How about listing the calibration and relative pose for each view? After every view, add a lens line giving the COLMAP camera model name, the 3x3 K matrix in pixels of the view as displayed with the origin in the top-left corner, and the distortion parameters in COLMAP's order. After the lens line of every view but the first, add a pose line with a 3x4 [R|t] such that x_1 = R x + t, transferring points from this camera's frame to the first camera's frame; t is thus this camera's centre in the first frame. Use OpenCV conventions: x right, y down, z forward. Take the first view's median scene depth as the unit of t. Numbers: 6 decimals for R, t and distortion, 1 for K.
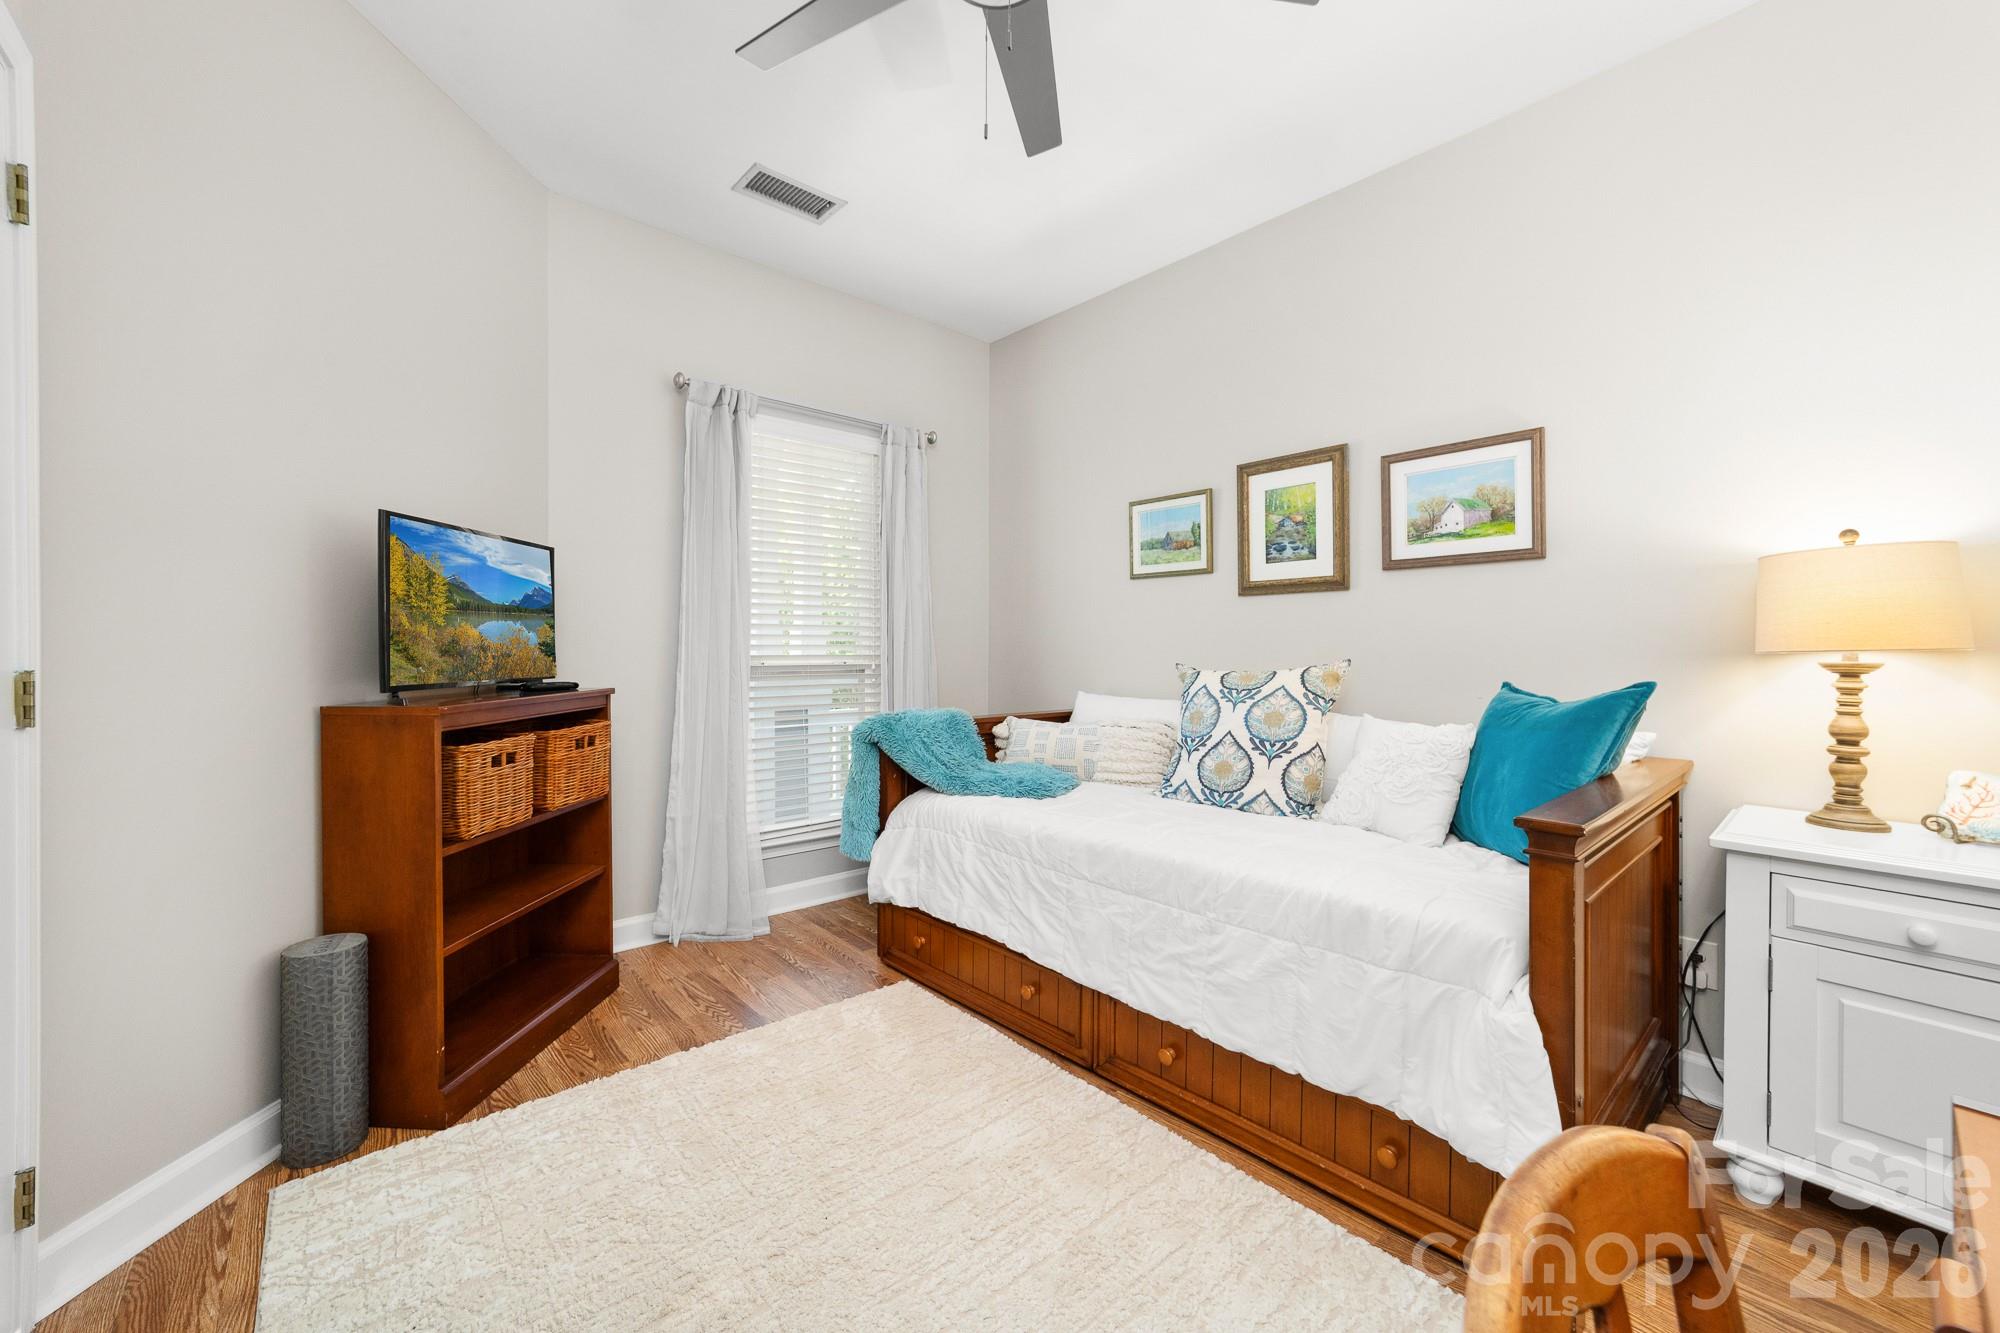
lens RADIAL K [[796.4, 0, 998.8], [0, 796.4, 648.9], [0, 0, 1]] dist [-0.007208, 0.000736]
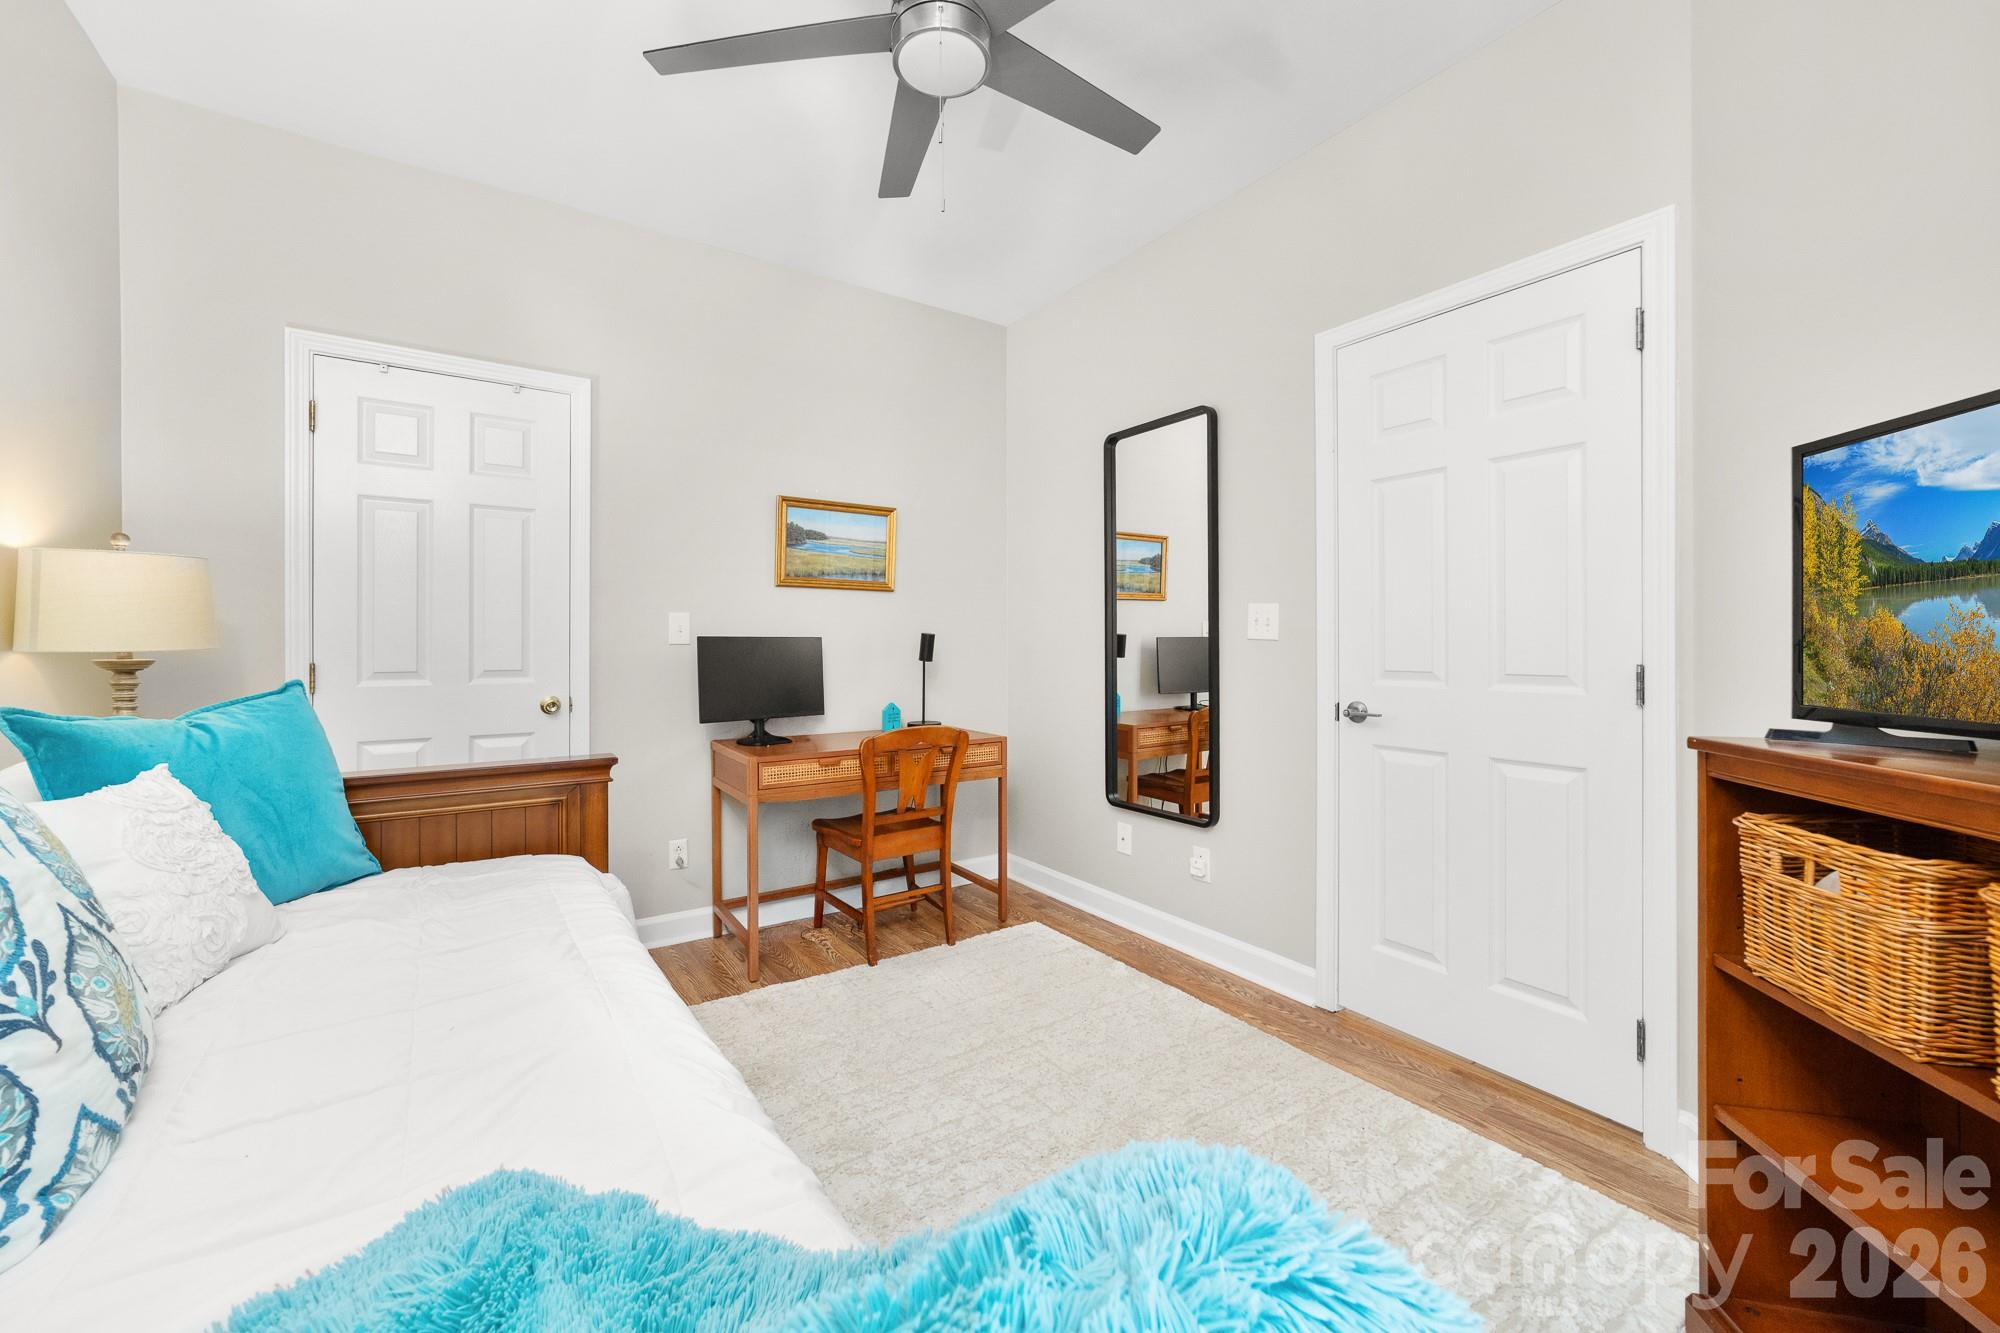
lens RADIAL K [[796.4, 0, 1007.1], [0, 796.4, 650.8], [0, 0, 1]] dist [-0.007208, 0.000736]
pose [[-0.992112, -0.004308, 0.125281, -0.150098], [-0.002777, 0.999919, 0.012394, -0.008566], [-0.125324, 0.011949, -0.992044, 1.668779]]
